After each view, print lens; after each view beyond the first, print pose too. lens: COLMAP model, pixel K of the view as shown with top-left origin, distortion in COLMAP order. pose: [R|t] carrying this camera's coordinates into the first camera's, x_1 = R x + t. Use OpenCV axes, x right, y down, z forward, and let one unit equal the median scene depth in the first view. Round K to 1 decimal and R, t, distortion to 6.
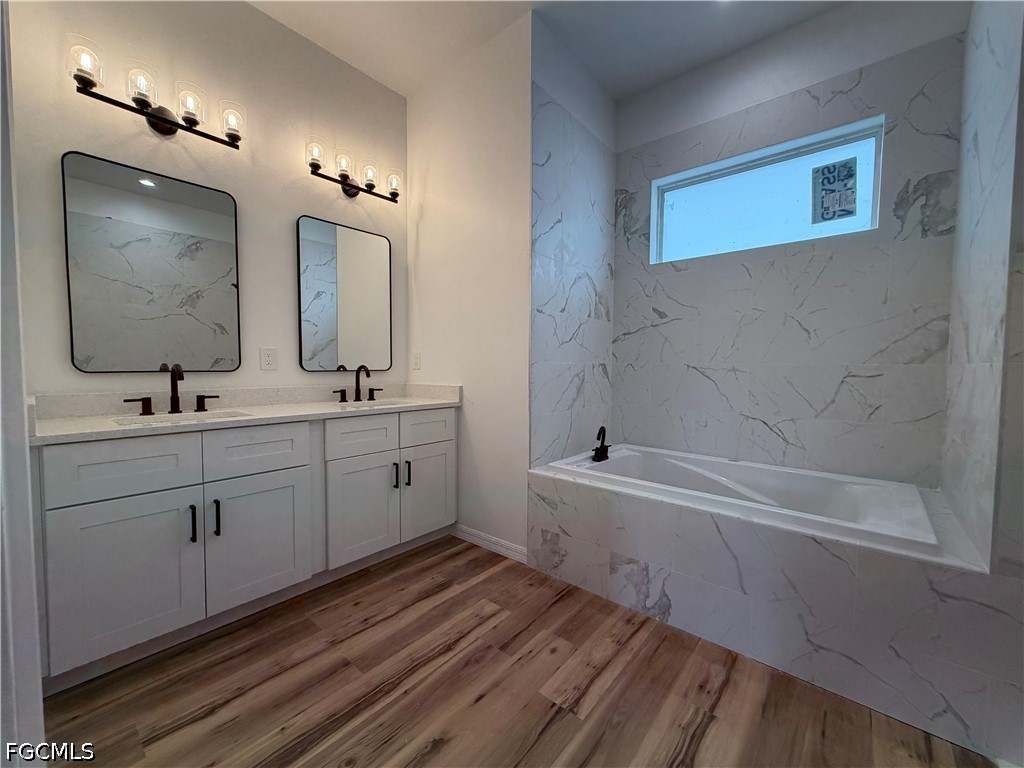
lens RADIAL K [[408.4, 0, 510.5], [0, 408.4, 384.6], [0, 0, 1]] dist [-0.000936, -0.000175]
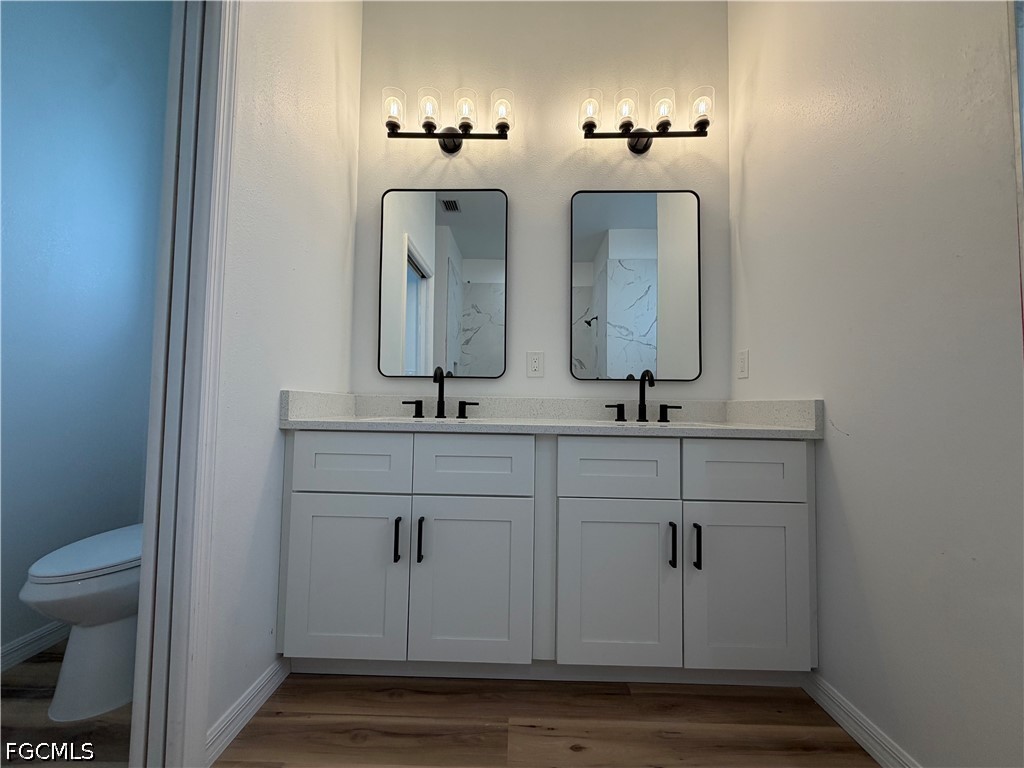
lens RADIAL K [[408.4, 0, 510.5], [0, 408.4, 384.6], [0, 0, 1]] dist [-0.000936, -0.000175]
pose [[0.633869, -0.032101, -0.772774, 0.035681], [-0.047578, 0.995628, -0.080384, 0.052042], [0.771976, 0.087719, 0.629570, 0.436126]]
